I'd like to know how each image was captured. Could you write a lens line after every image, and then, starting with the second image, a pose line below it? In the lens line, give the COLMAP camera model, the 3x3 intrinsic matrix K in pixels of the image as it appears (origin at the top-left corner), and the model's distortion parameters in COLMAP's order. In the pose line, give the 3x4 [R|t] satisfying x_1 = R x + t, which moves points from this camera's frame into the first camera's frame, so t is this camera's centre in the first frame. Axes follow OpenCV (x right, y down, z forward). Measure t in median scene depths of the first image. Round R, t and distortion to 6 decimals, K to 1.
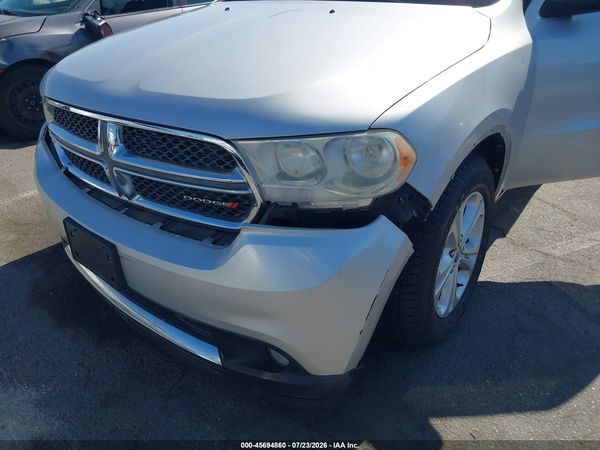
lens RADIAL K [[479.8, 0, 296.4], [0, 479.8, 234.4], [0, 0, 1]] dist [-0.005949, -0.008794]
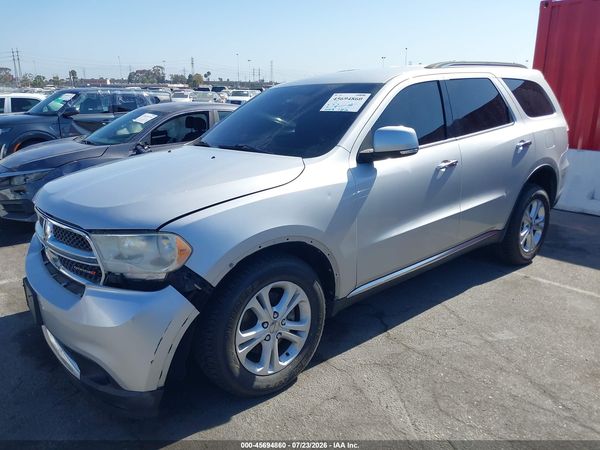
lens RADIAL K [[479.8, 0, 296.4], [0, 479.8, 234.4], [0, 0, 1]] dist [-0.005949, -0.008794]
pose [[0.976593, 0.055241, -0.207880, 0.888560], [-0.100067, 0.972187, -0.211755, 0.088917], [0.190400, 0.227600, 0.954959, -0.462094]]
